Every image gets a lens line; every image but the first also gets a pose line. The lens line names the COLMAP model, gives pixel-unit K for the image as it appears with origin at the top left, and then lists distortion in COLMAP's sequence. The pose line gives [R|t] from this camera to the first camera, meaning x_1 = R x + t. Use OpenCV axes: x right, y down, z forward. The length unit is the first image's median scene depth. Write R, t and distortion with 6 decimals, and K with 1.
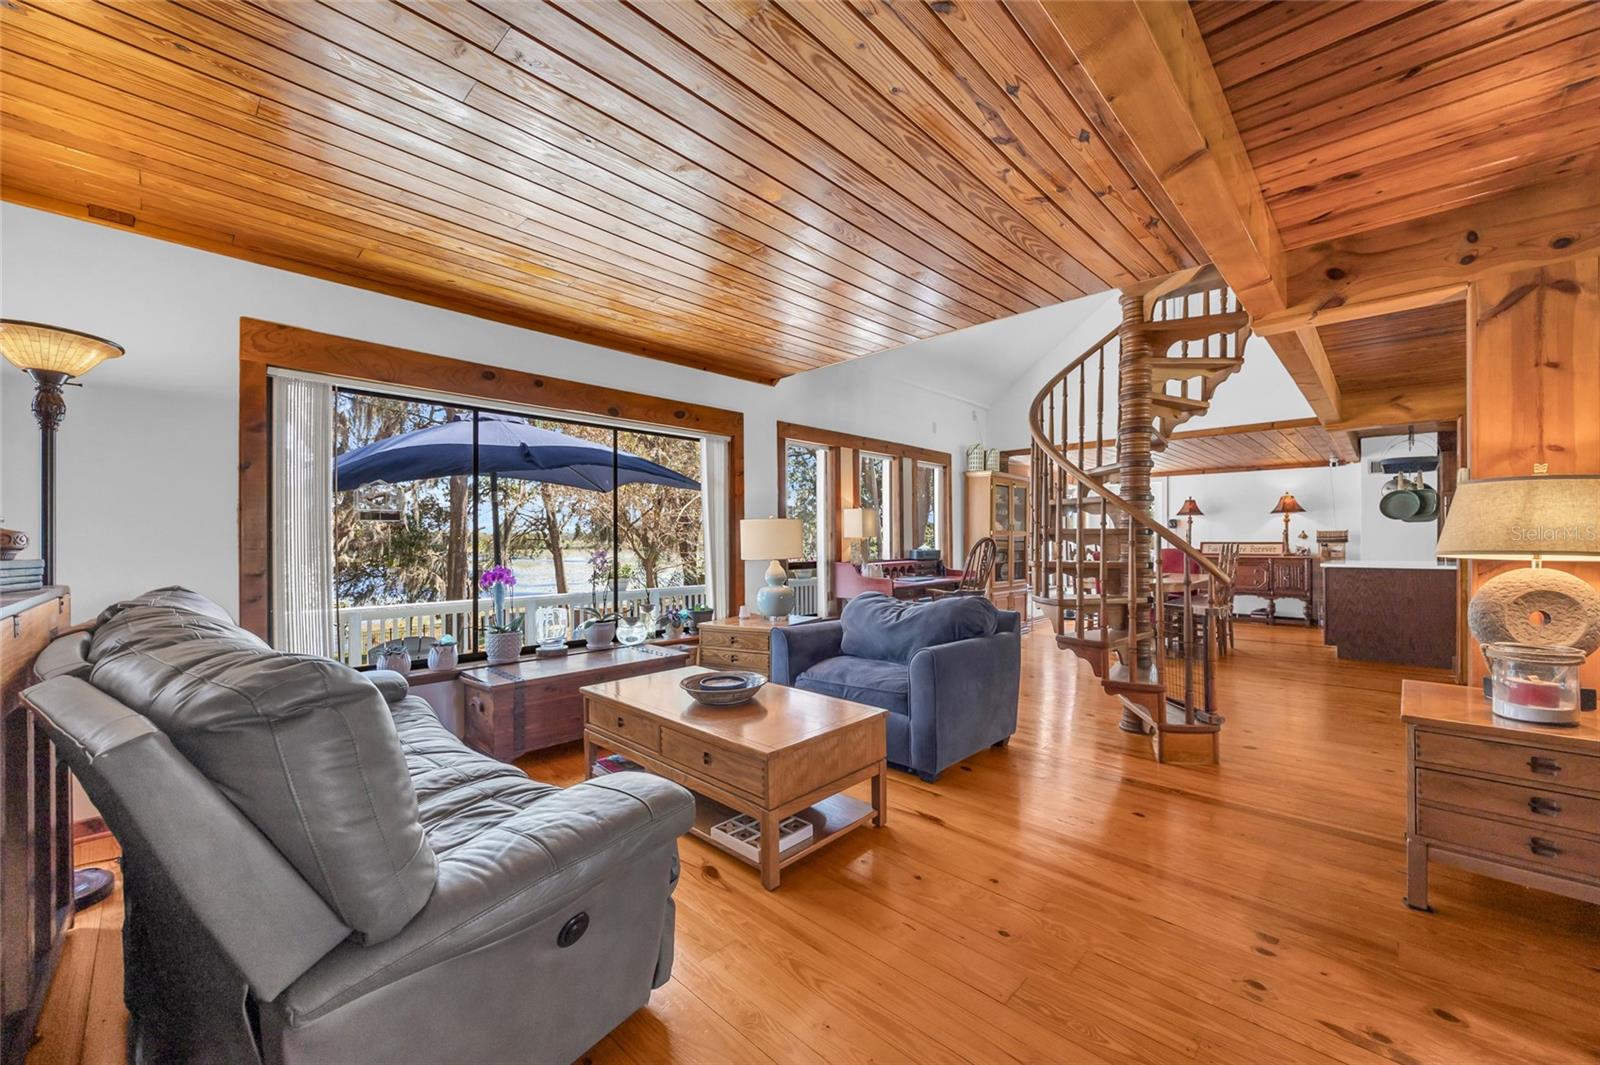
lens RADIAL K [[620.5, 0, 799.3], [0, 620.5, 538.8], [0, 0, 1]] dist [-0.002368, 0.000121]
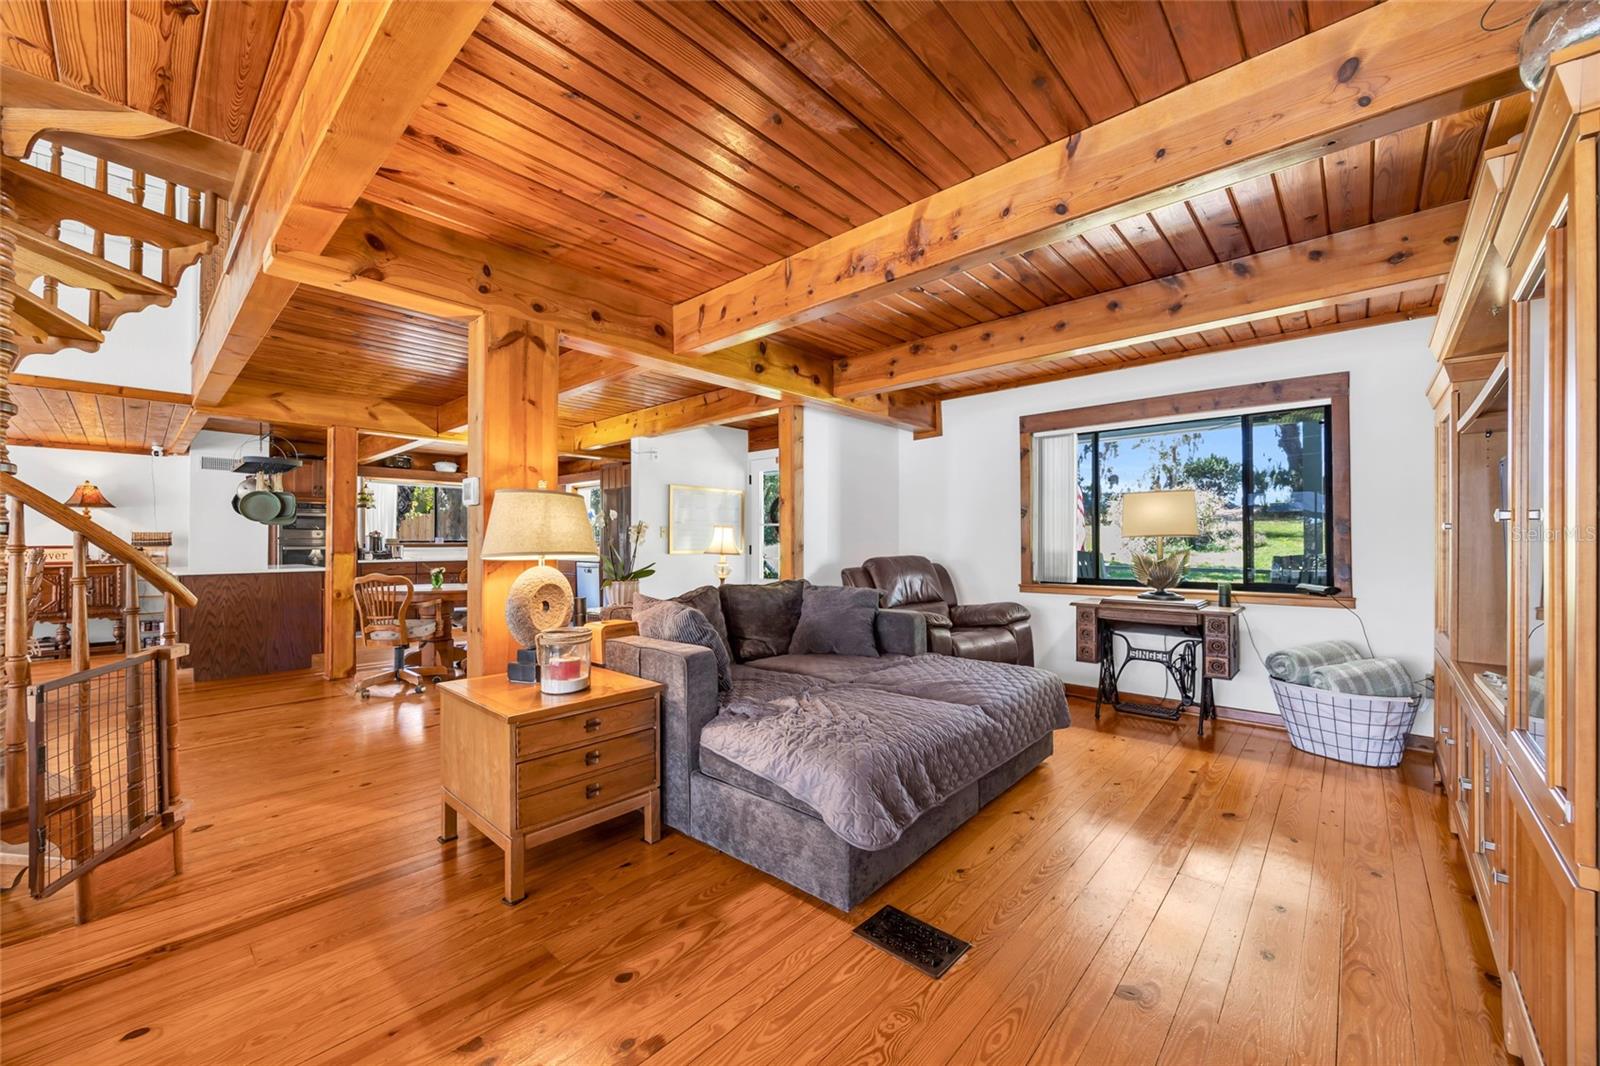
lens RADIAL K [[620.5, 0, 798.9], [0, 620.5, 536.5], [0, 0, 1]] dist [-0.002368, 0.000121]
pose [[-0.041669, 0.009745, 0.999084, -0.033538], [-0.000872, 0.999952, -0.009789, 0.000547], [-0.999131, -0.001279, -0.041658, 0.357336]]
